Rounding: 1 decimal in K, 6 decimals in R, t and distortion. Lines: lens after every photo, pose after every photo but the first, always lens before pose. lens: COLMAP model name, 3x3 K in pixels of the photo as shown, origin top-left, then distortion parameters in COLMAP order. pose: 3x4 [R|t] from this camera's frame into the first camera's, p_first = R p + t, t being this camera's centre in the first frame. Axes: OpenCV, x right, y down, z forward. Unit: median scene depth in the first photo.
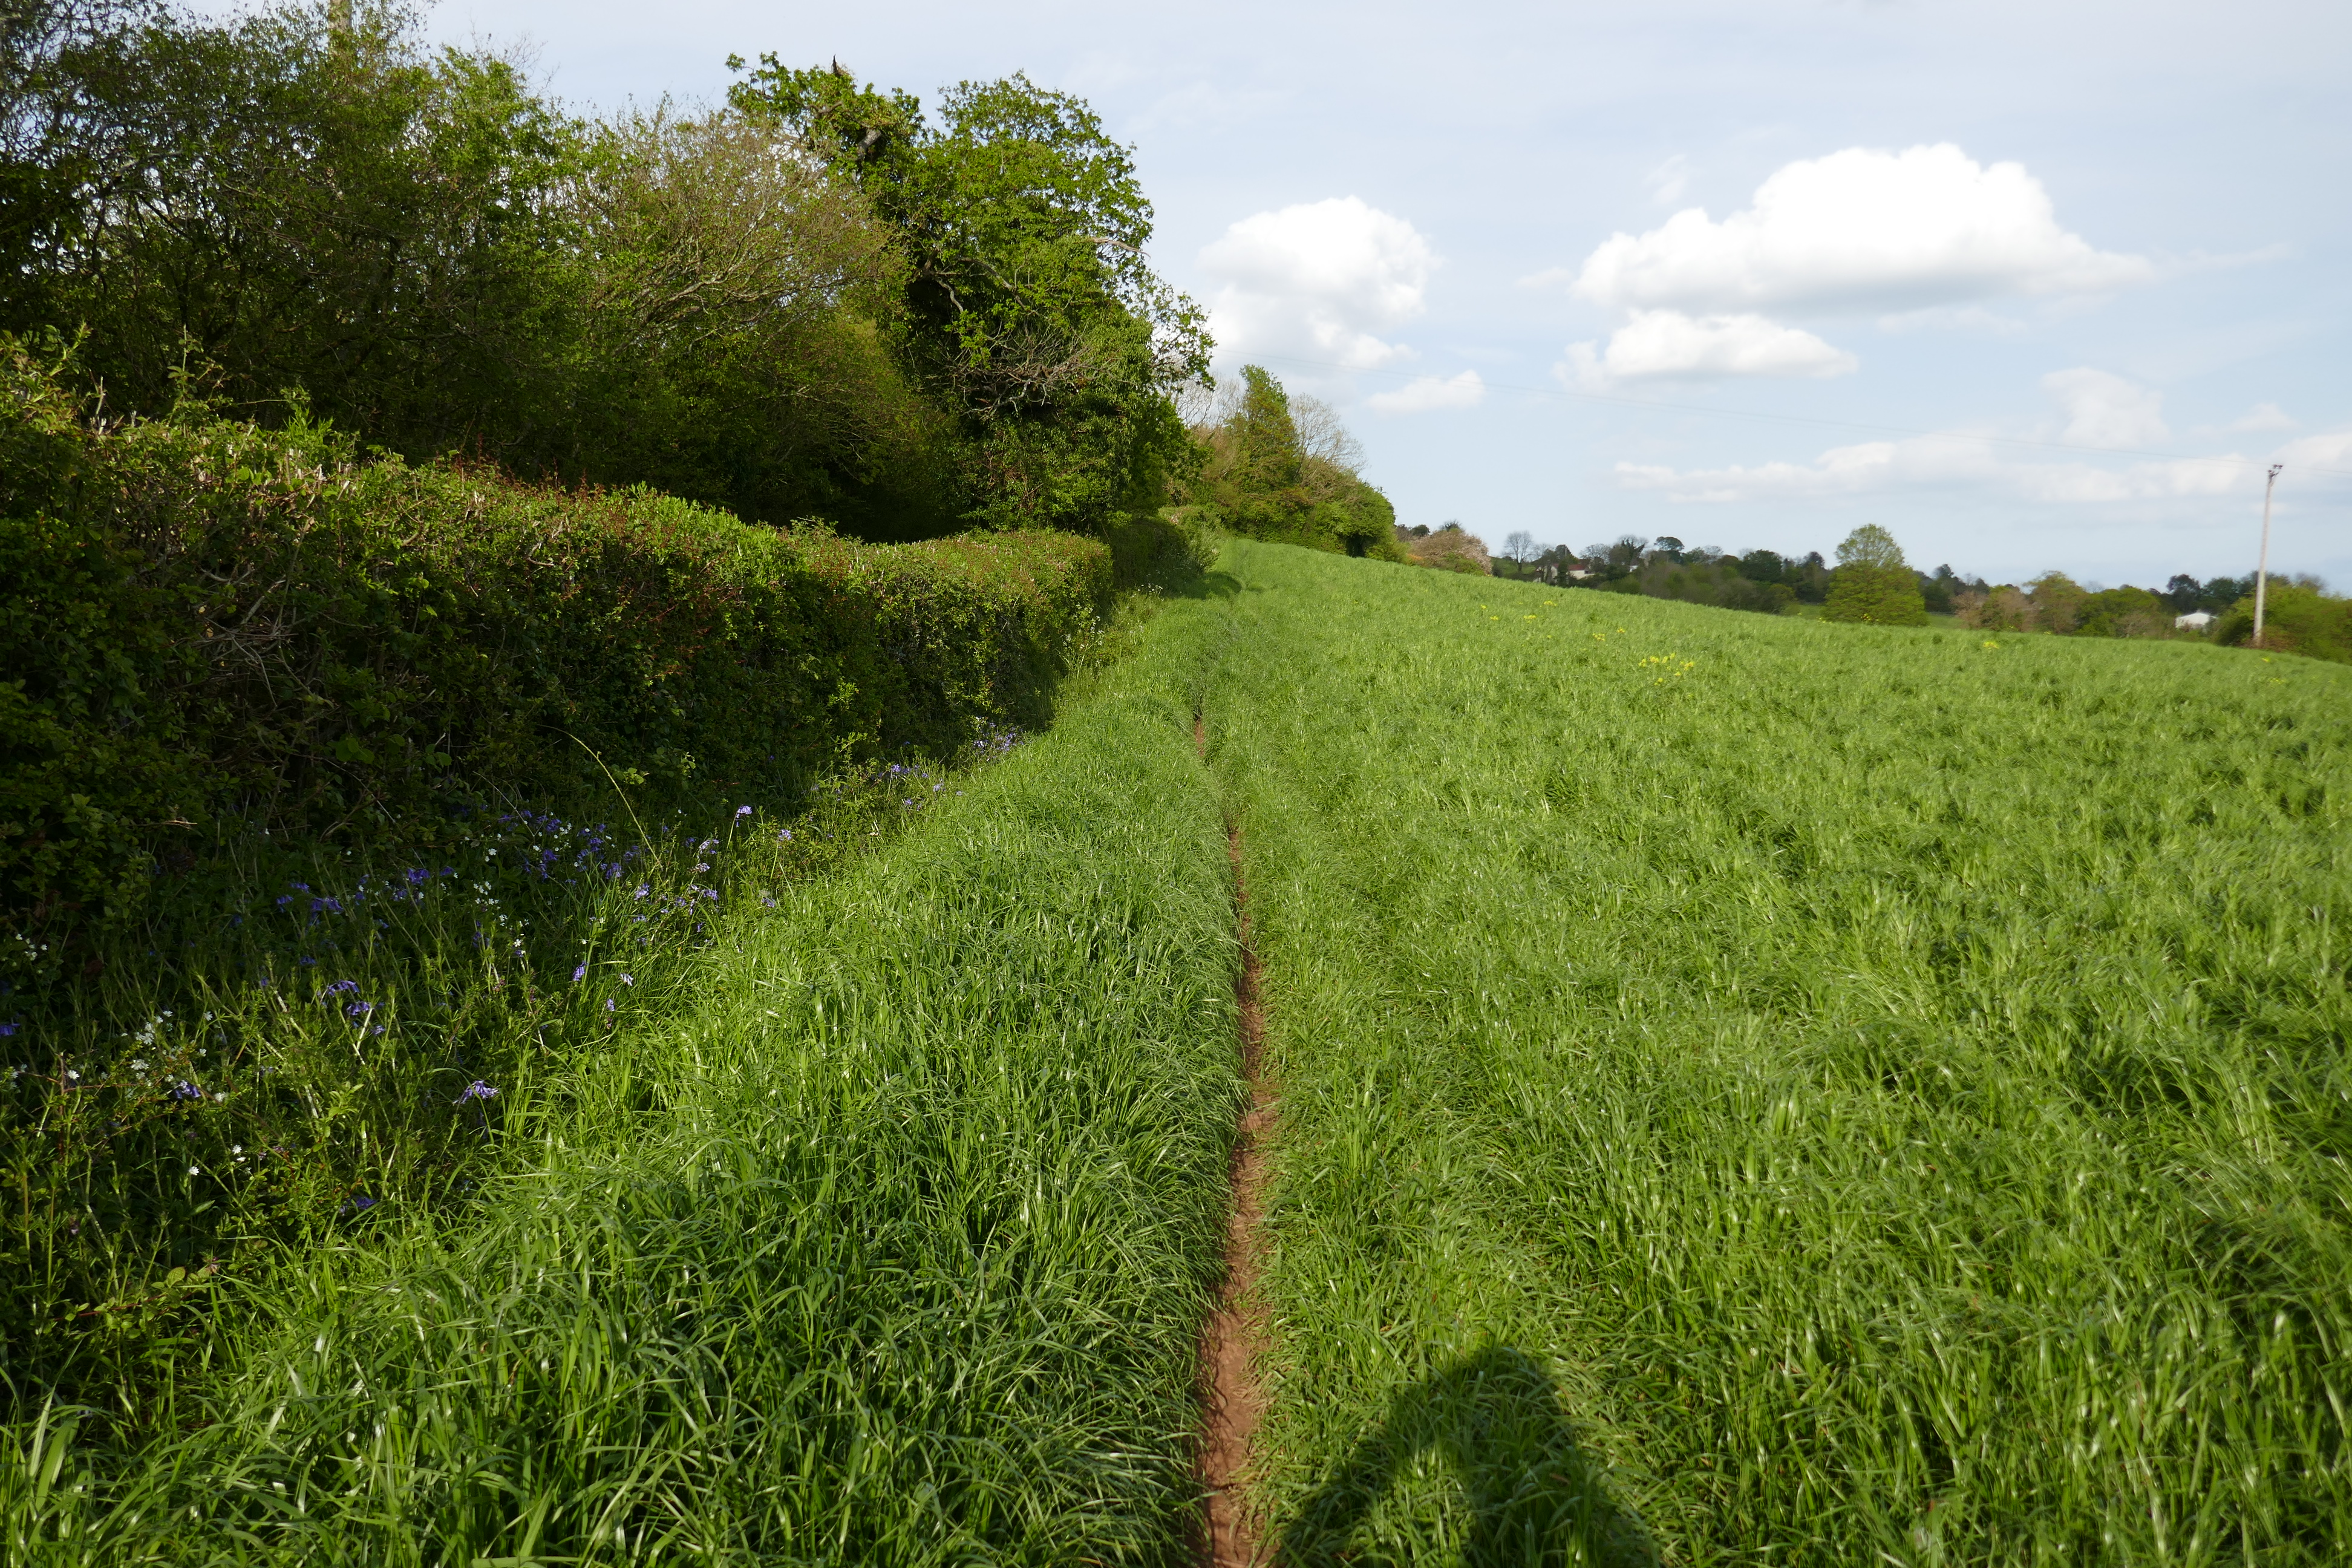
lens RADIAL K [[1696.8, 0, 1211.7], [0, 1696.8, 730.1], [0, 0, 1]] dist [-0.003463, -0.000613]
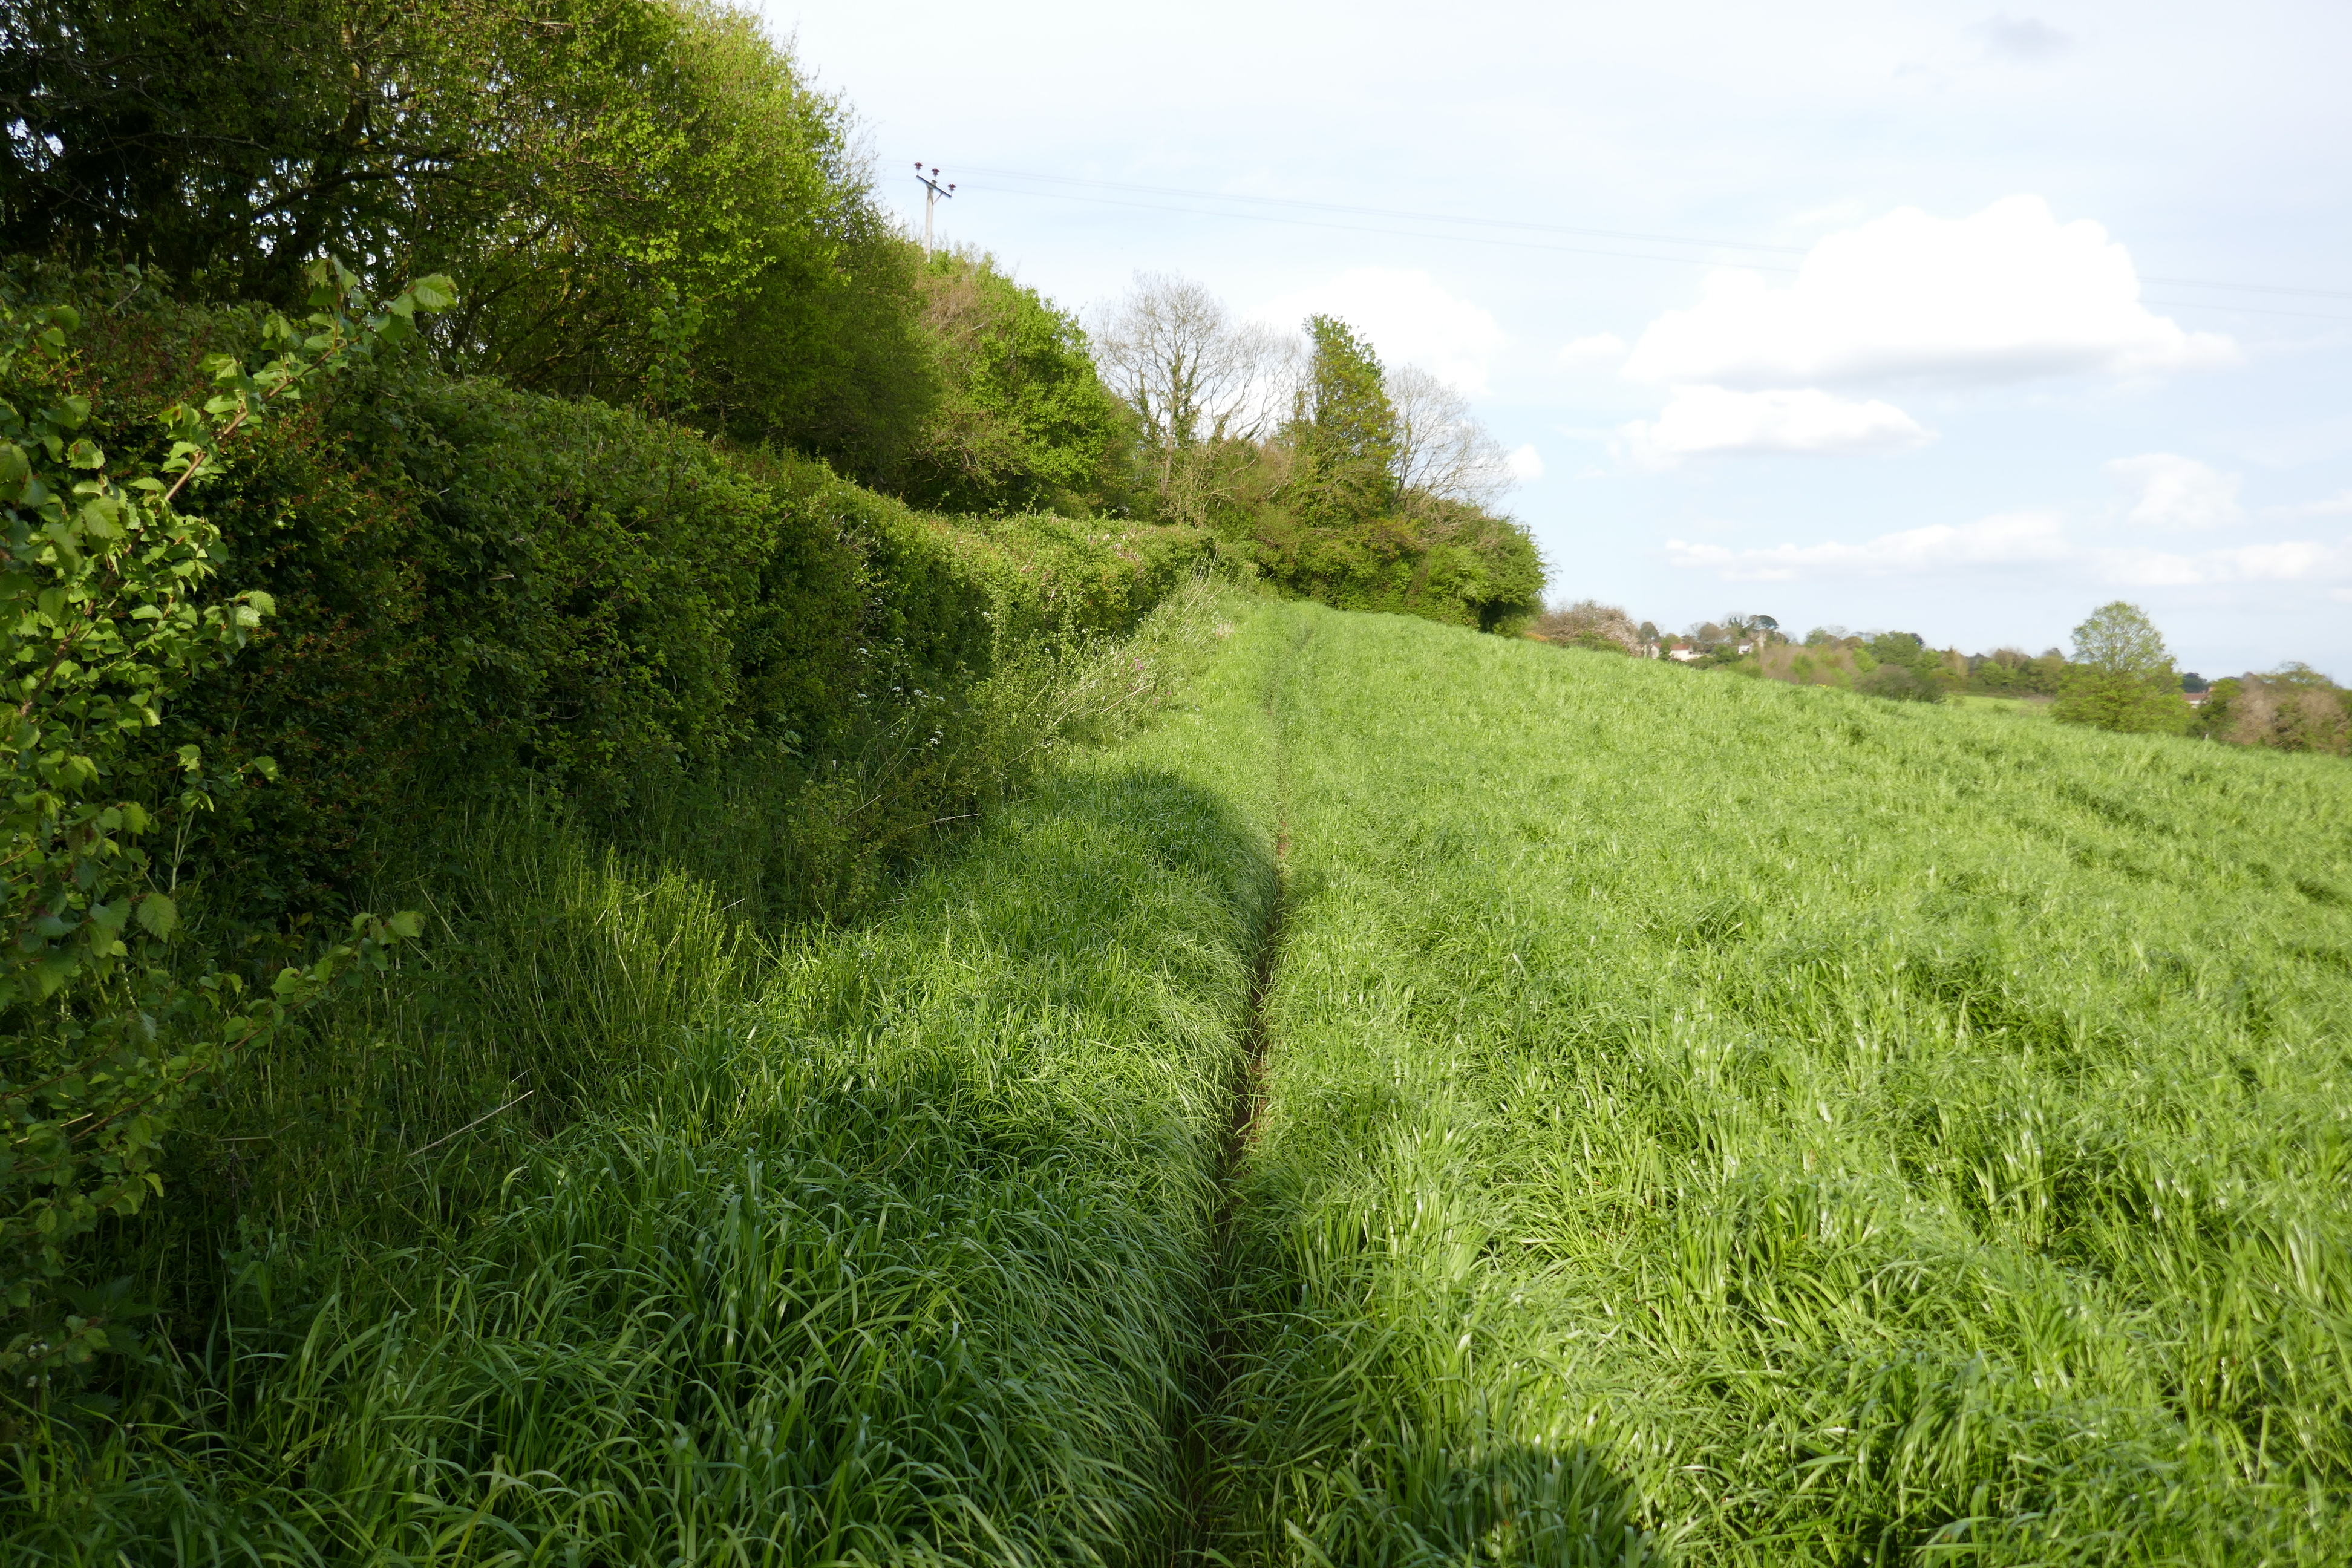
lens RADIAL K [[1696.8, 0, 1211.7], [0, 1696.8, 730.1], [0, 0, 1]] dist [-0.003463, -0.000613]
pose [[0.999471, 0.016882, -0.027781, 0.012336], [-0.018000, 0.999018, -0.040478, -0.152634], [0.027070, 0.040957, 0.998794, 1.396432]]
